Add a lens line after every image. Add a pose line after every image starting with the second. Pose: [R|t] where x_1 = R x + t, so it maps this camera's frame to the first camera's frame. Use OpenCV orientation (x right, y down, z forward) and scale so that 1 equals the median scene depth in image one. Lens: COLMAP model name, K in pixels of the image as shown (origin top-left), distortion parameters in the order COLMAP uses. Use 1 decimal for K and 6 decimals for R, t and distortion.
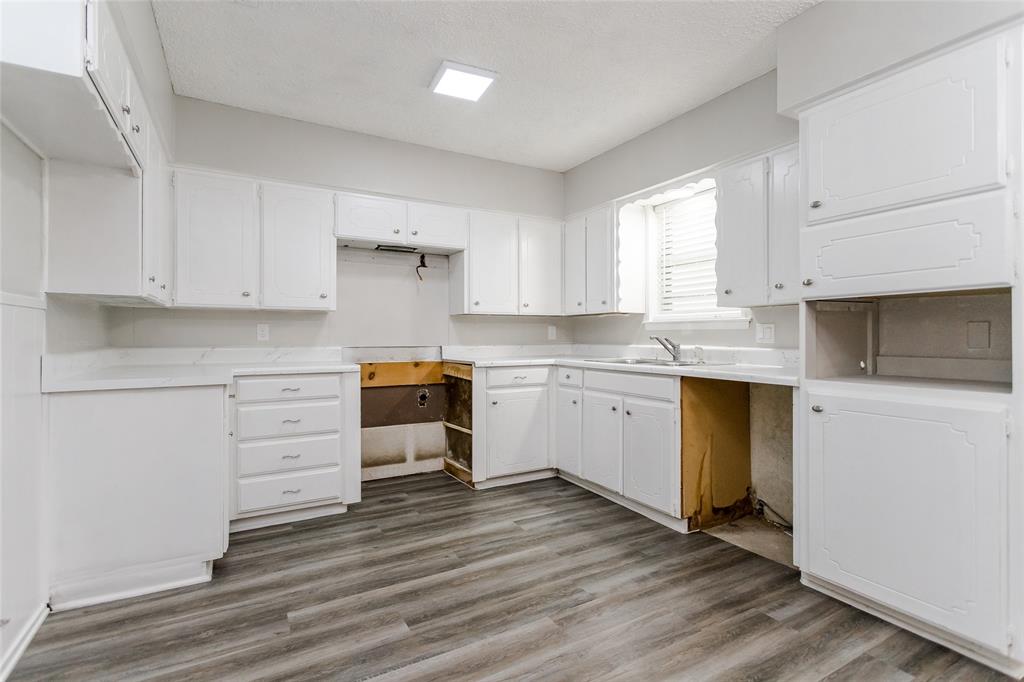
lens RADIAL K [[487.8, 0, 509.6], [0, 487.8, 334.0], [0, 0, 1]] dist [0.003739, -0.000483]
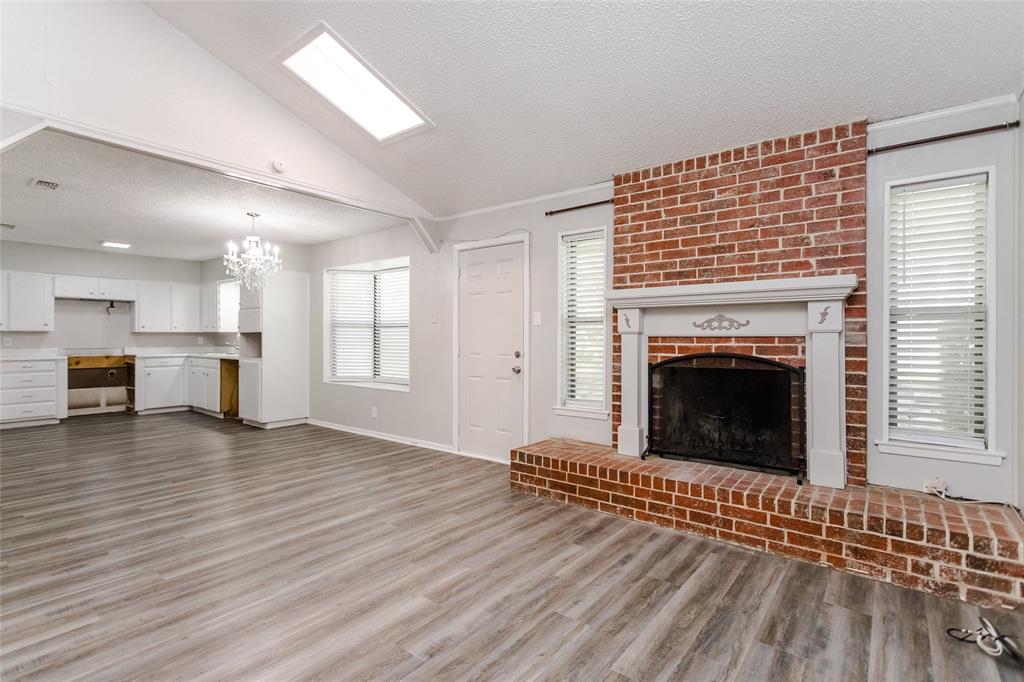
lens RADIAL K [[487.8, 0, 509.9], [0, 487.8, 335.0], [0, 0, 1]] dist [0.003739, -0.000483]
pose [[0.925168, 0.002987, 0.379545, 0.729329], [-0.002888, 0.999995, -0.000831, -0.039690], [-0.379546, -0.000327, 0.925173, -1.868640]]
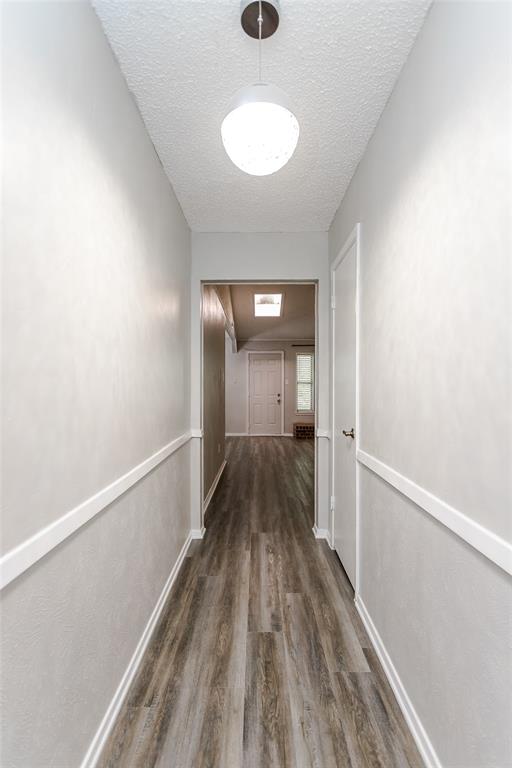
lens RADIAL K [[365.9, 0, 254.4], [0, 365.9, 385.4], [0, 0, 1]] dist [0.003739, -0.000483]
pose [[0.502232, -0.000705, 0.864733, -1.479616], [-0.002455, 0.999994, 0.002241, -0.068894], [-0.864730, -0.003249, 0.502227, -1.857439]]
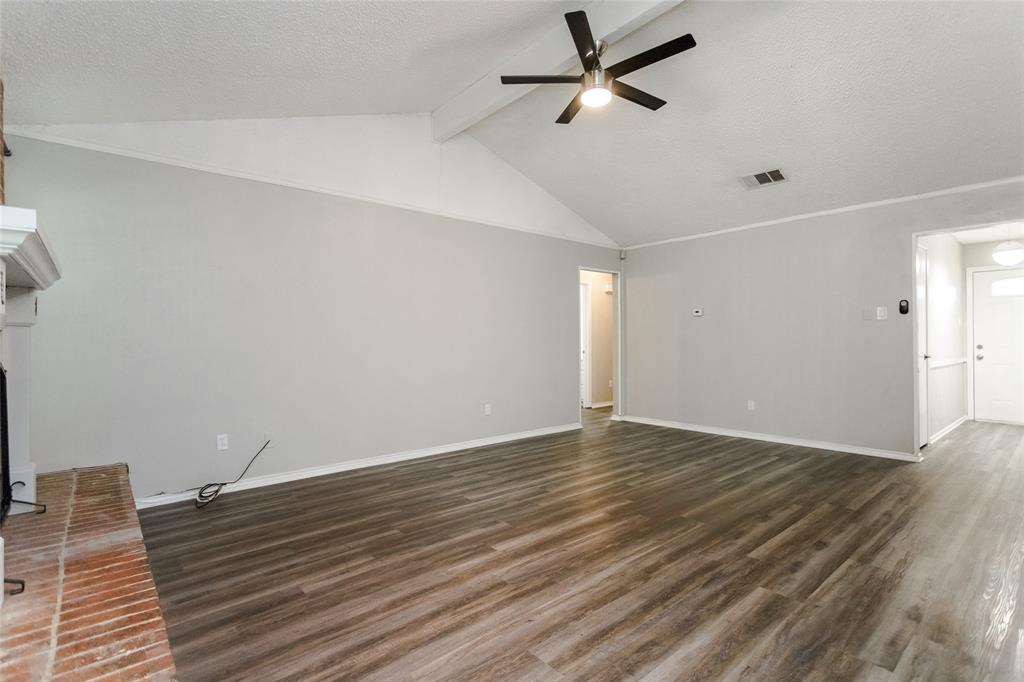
lens RADIAL K [[487.8, 0, 509.2], [0, 487.8, 338.4], [0, 0, 1]] dist [0.003739, -0.000483]
pose [[-0.981234, -0.000150, -0.192821, 1.041925], [0.001064, 0.999980, -0.006192, -0.021798], [0.192818, -0.006281, -0.981214, -0.243817]]
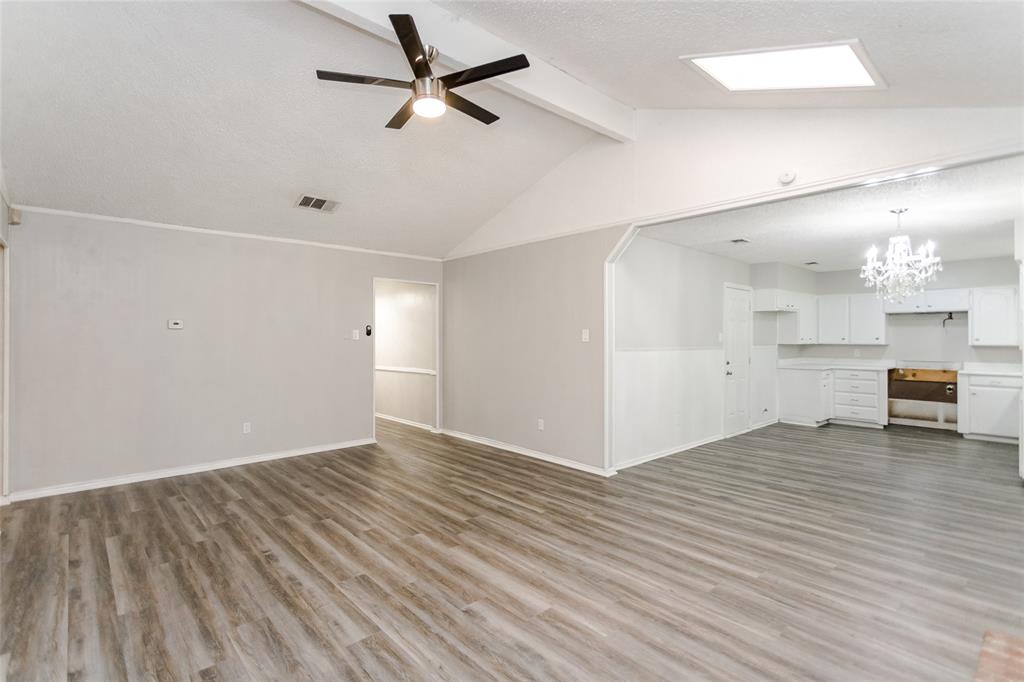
lens RADIAL K [[487.8, 0, 507.9], [0, 487.8, 338.6], [0, 0, 1]] dist [0.003739, -0.000483]
pose [[0.214385, -0.000175, -0.976749, 1.677368], [0.003473, 0.999994, 0.000583, -0.092880], [0.976743, -0.003517, 0.214384, -1.370118]]
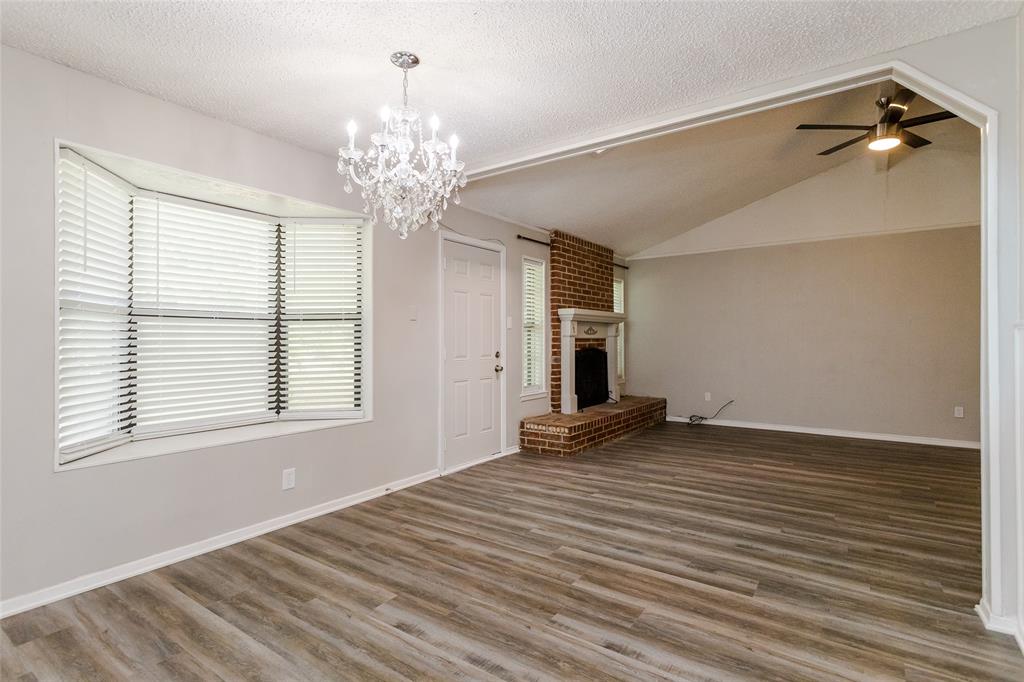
lens RADIAL K [[487.8, 0, 497.9], [0, 487.8, 324.1], [0, 0, 1]] dist [0.003739, -0.000483]
pose [[-0.400064, 0.035295, 0.915807, -0.192966], [0.001036, 0.999275, -0.038059, -0.019584], [-0.916487, -0.014278, -0.399811, 0.202591]]
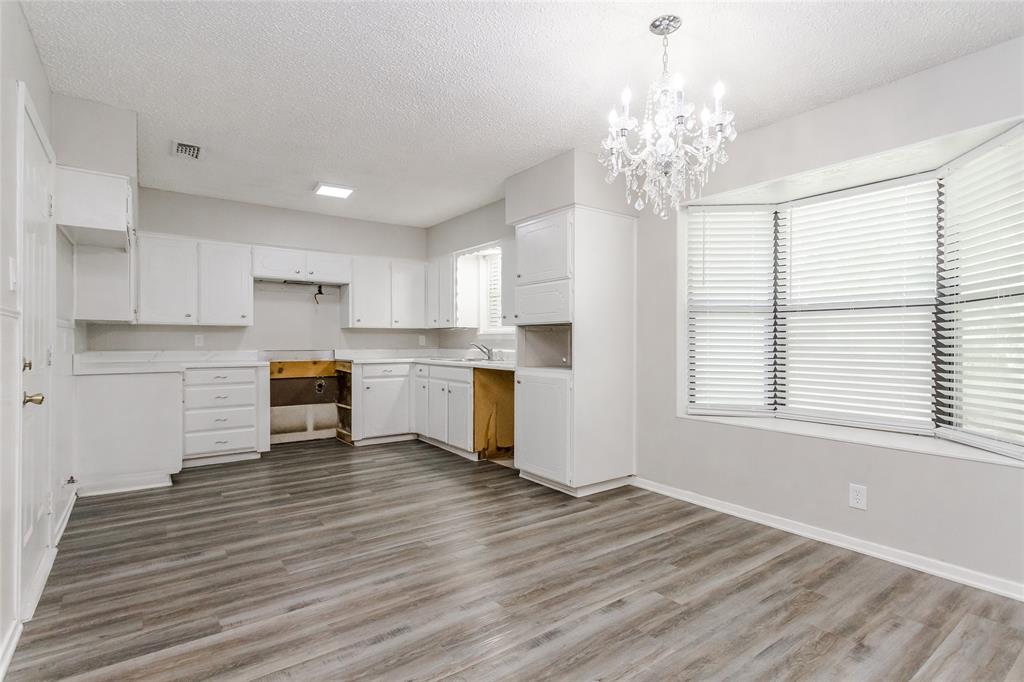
lens RADIAL K [[487.8, 0, 524.4], [0, 487.8, 341.2], [0, 0, 1]] dist [0.003739, -0.000483]
pose [[0.988275, 0.002895, 0.152658, 0.246934], [-0.003560, 0.999985, 0.004084, -0.010525], [-0.152644, -0.004580, 0.988271, -0.627987]]
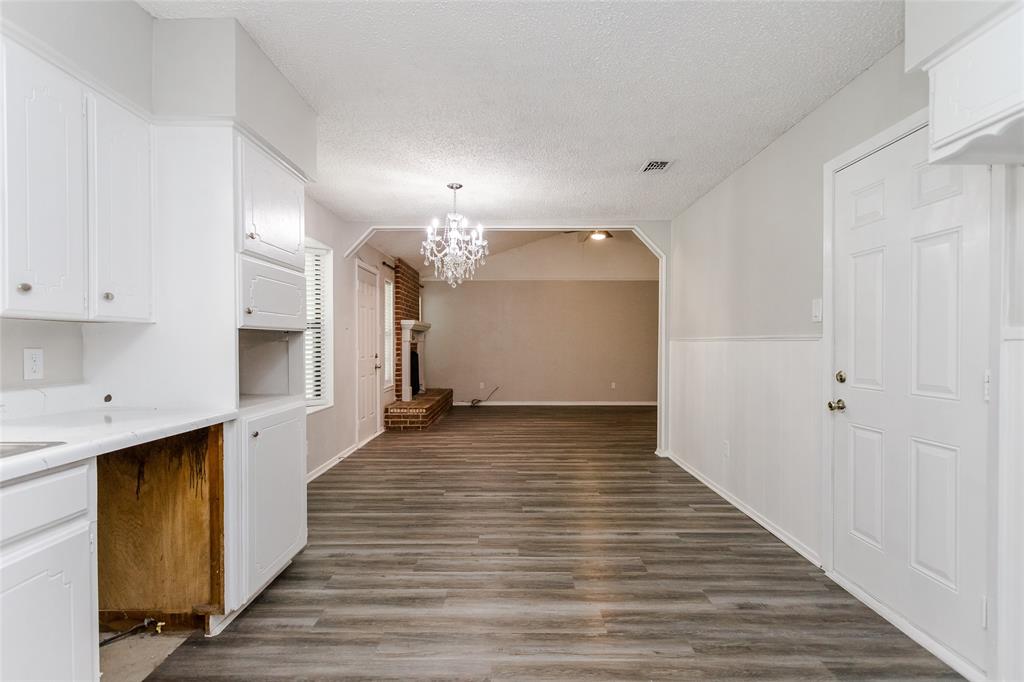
lens RADIAL K [[487.8, 0, 520.9], [0, 487.8, 346.4], [0, 0, 1]] dist [0.003739, -0.000483]
pose [[-0.874847, -0.005580, 0.484368, -0.253456], [-0.005859, 0.999982, 0.000937, -0.026746], [-0.484364, -0.002018, -0.874864, 1.120505]]
